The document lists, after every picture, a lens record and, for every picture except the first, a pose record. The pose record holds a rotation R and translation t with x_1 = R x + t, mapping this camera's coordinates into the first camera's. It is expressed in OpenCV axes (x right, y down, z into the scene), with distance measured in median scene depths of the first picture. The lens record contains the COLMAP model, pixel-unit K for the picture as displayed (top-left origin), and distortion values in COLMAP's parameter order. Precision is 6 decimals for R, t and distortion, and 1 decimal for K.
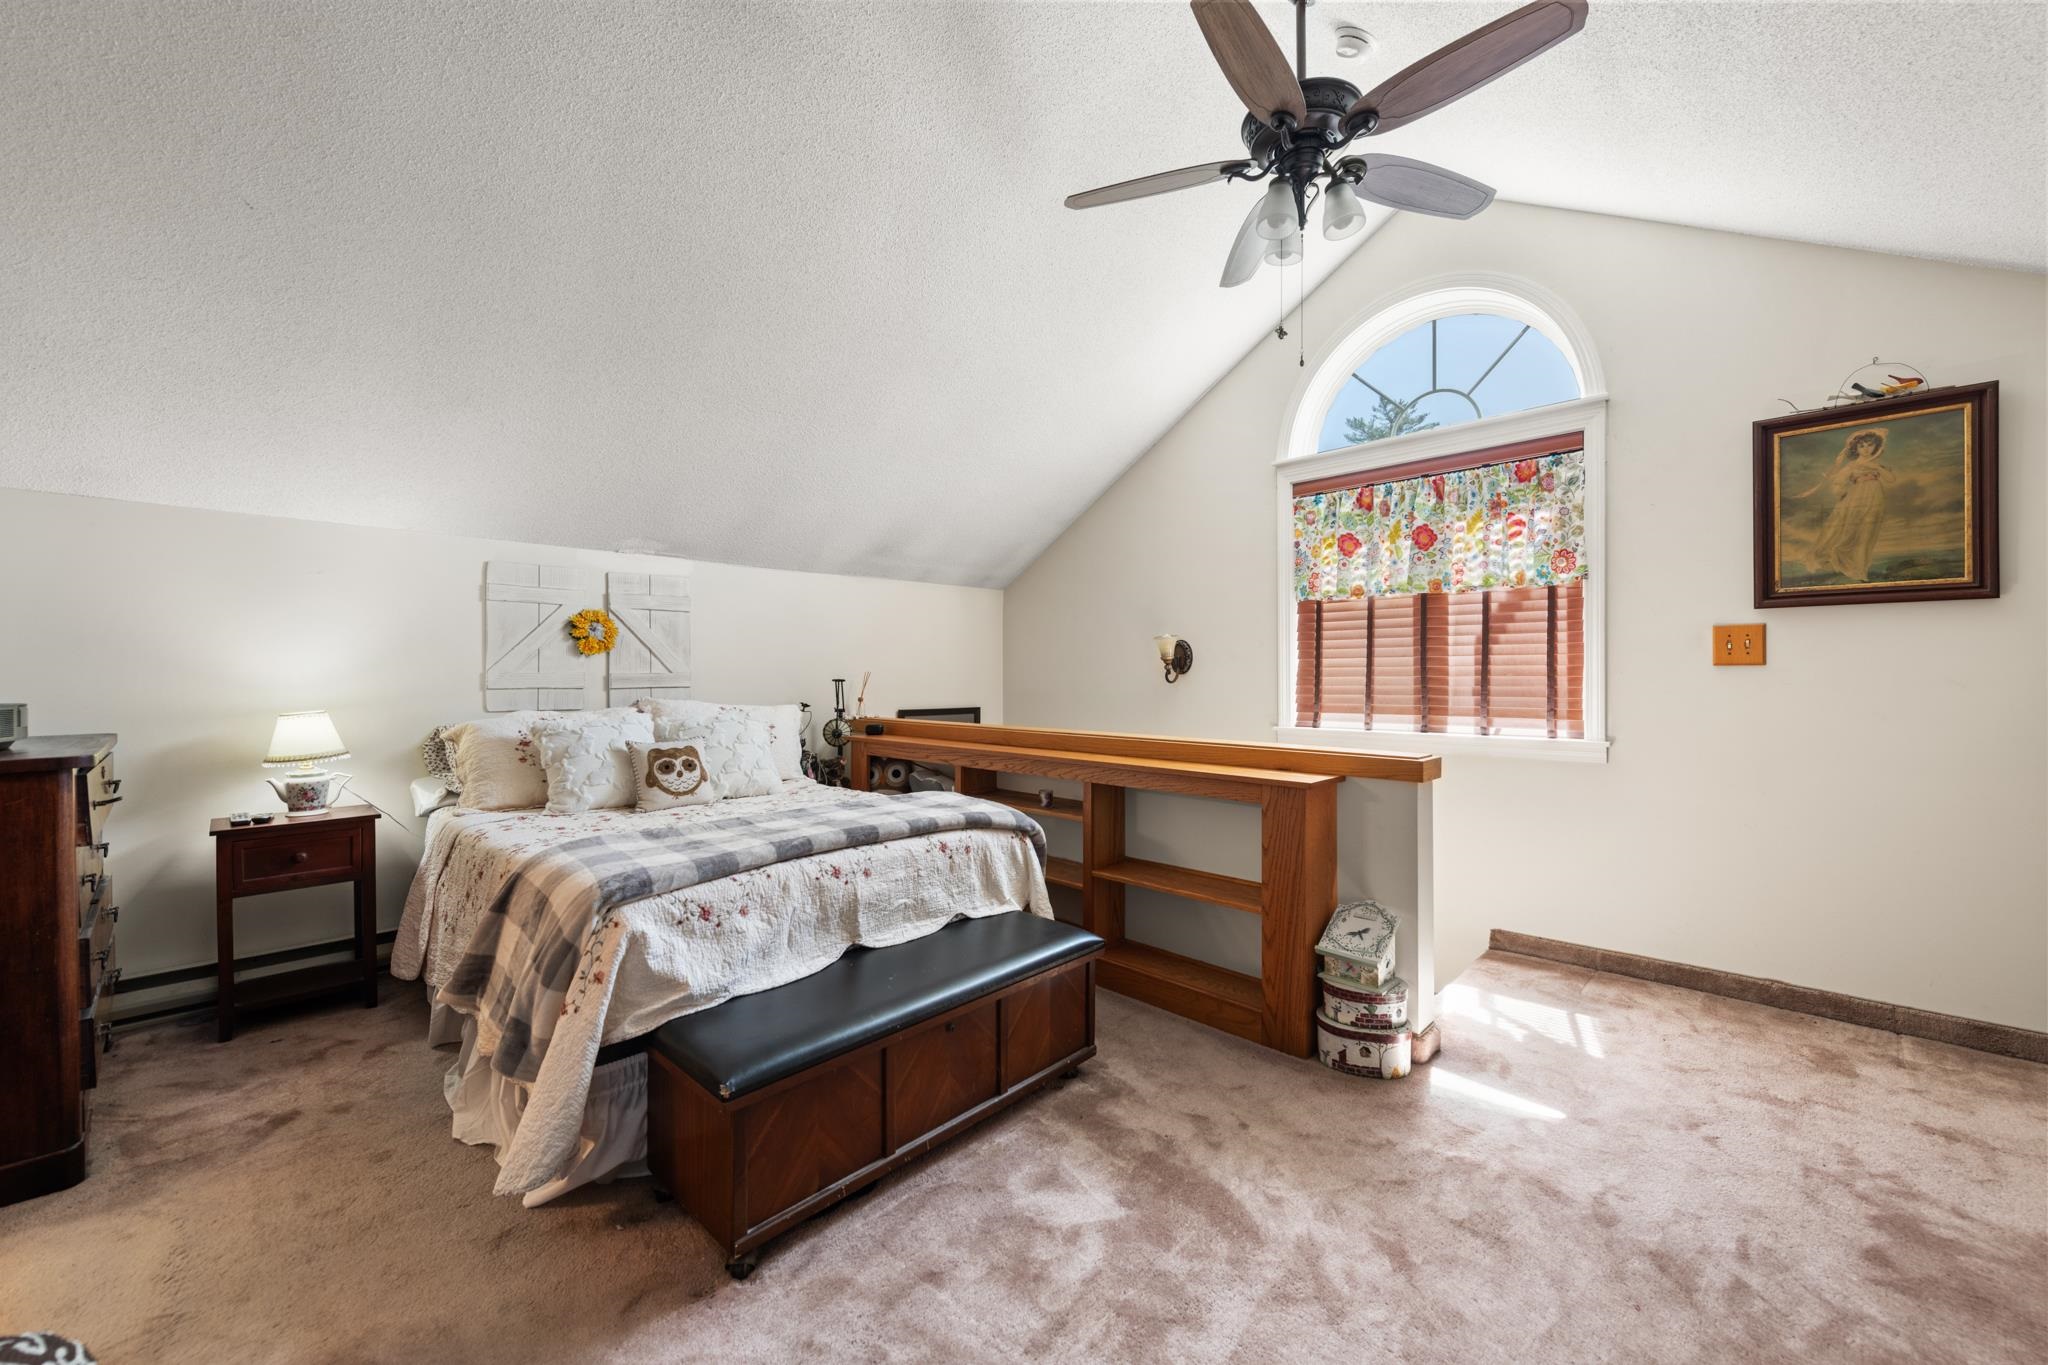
lens RADIAL K [[805.4, 0, 1032.2], [0, 805.4, 657.6], [0, 0, 1]] dist [0.014242, -0.004893]
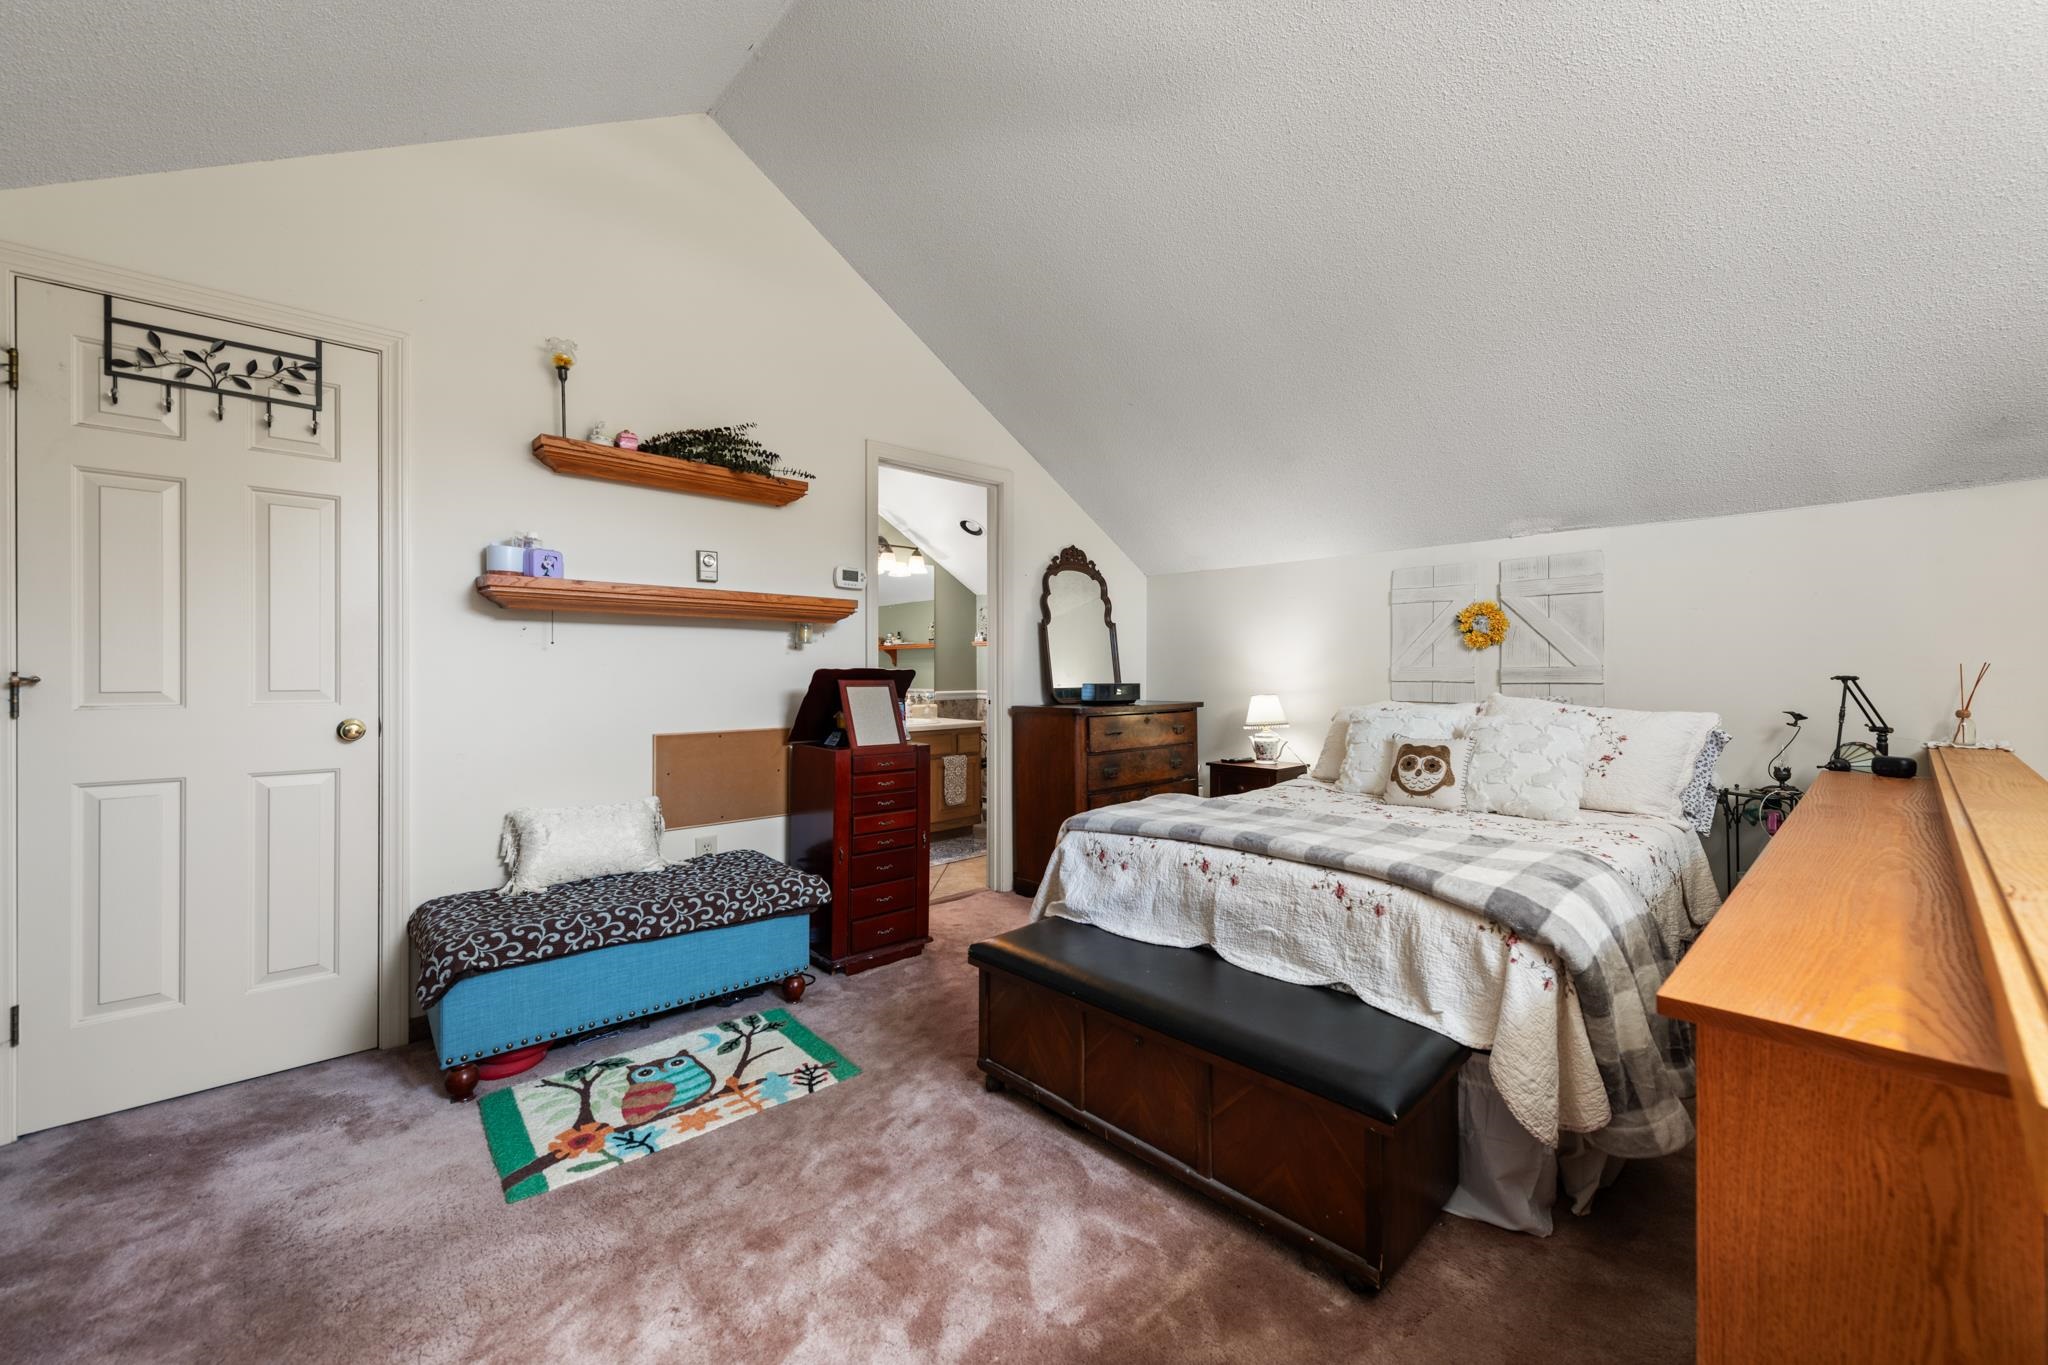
lens RADIAL K [[805.4, 0, 1032.2], [0, 805.4, 657.6], [0, 0, 1]] dist [0.014242, -0.004893]
pose [[-0.058650, -0.012886, -0.998195, 0.543492], [0.023762, 0.999615, -0.014300, 0.010043], [0.997996, -0.024558, -0.058321, 0.592909]]
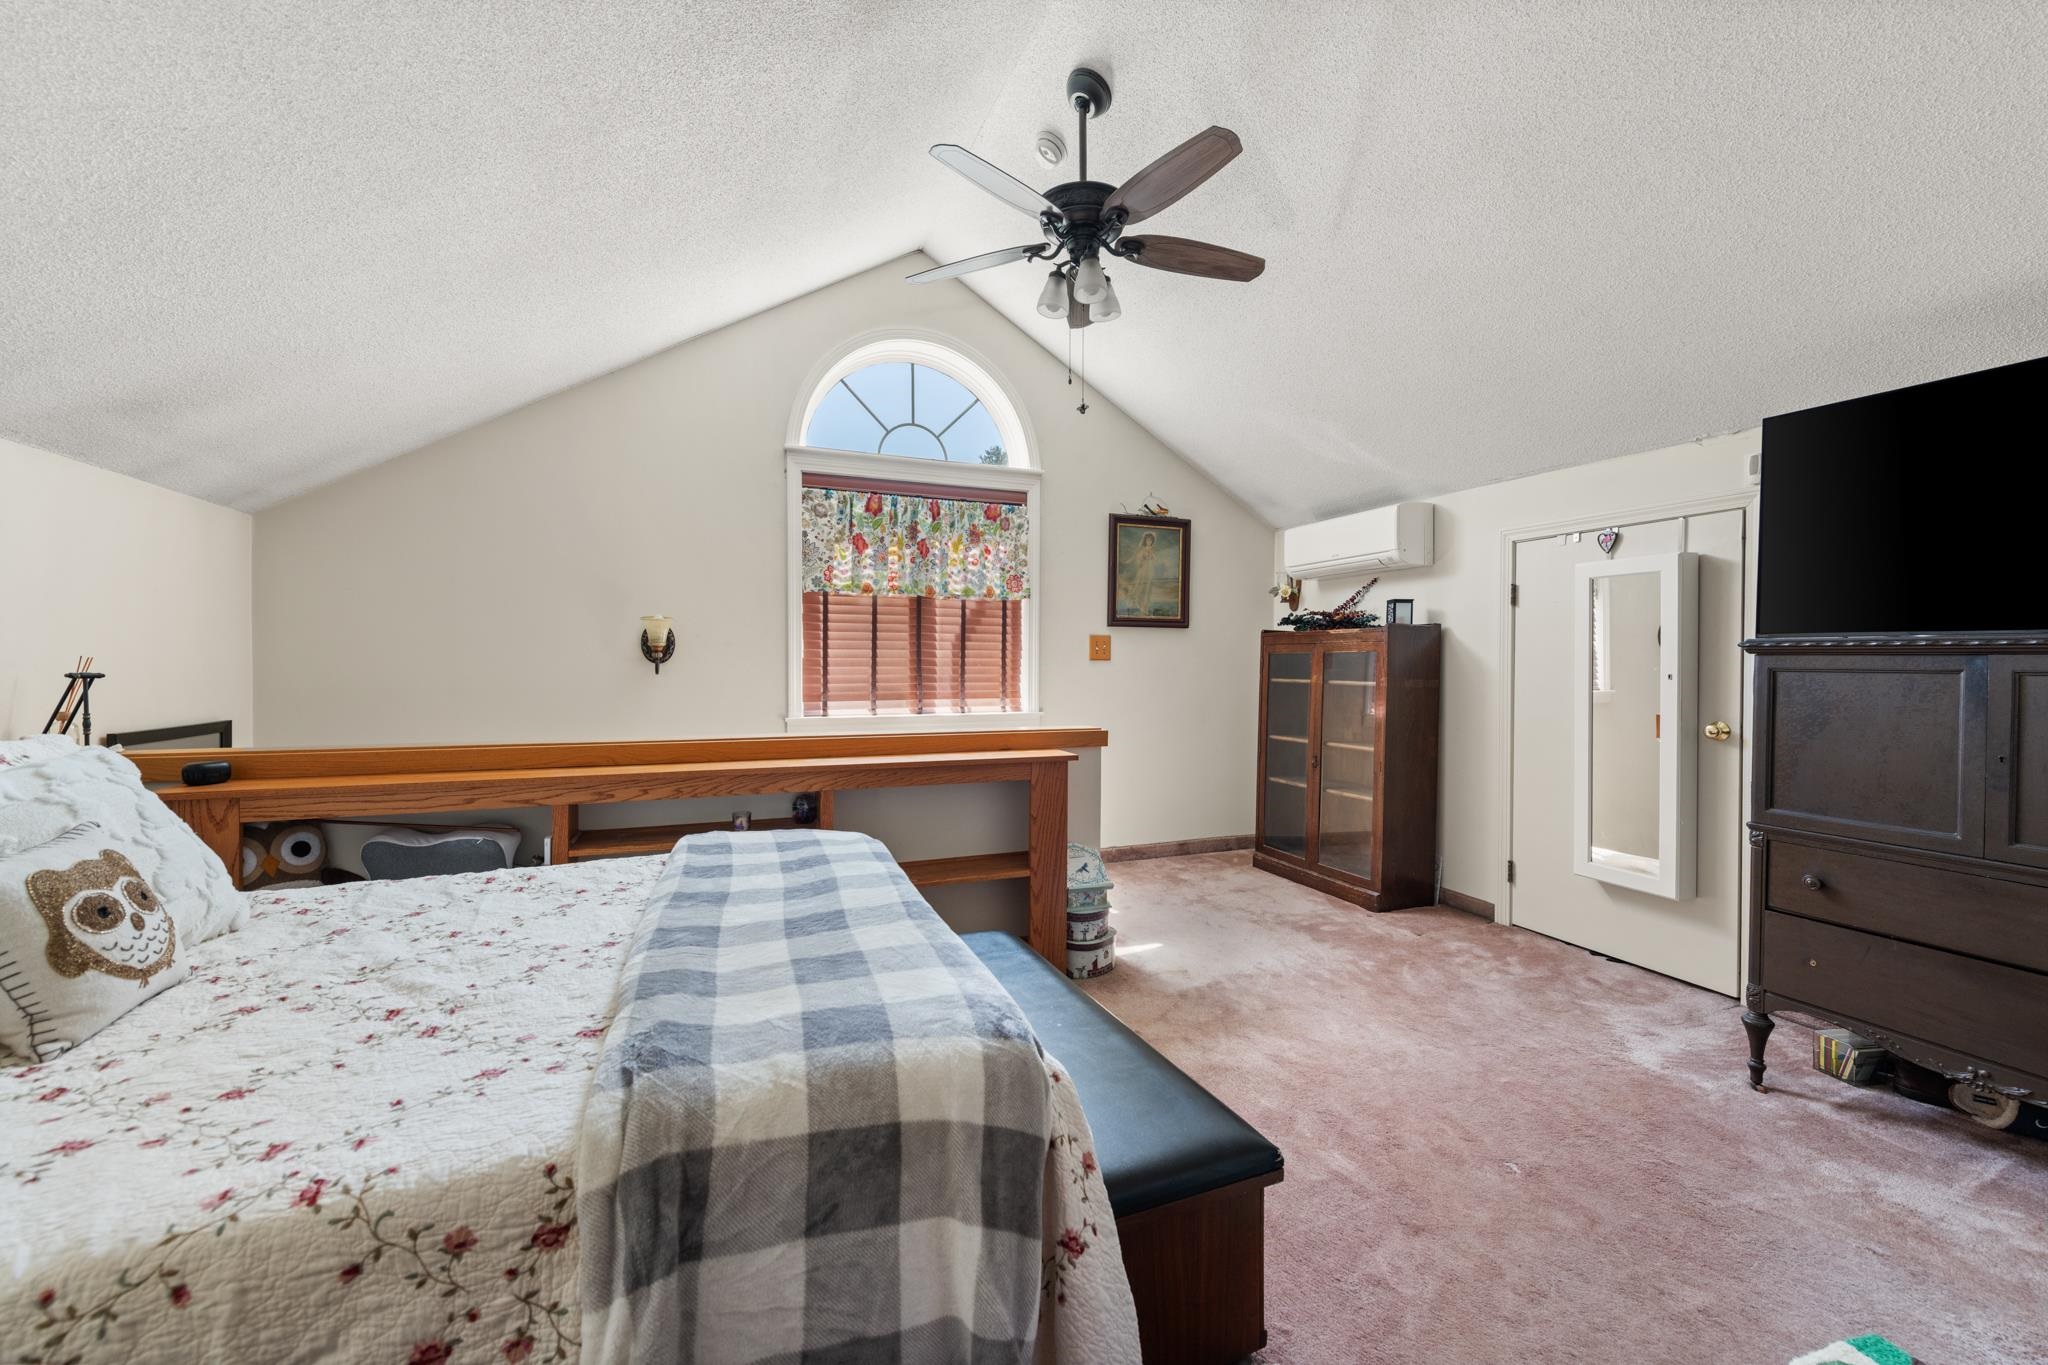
lens RADIAL K [[805.4, 0, 1032.2], [0, 805.4, 657.6], [0, 0, 1]] dist [0.014242, -0.004893]
pose [[0.390729, 0.009279, 0.920459, -0.620568], [-0.025611, 0.999672, 0.000794, 0.005959], [-0.920149, -0.023885, 0.390838, 0.448201]]
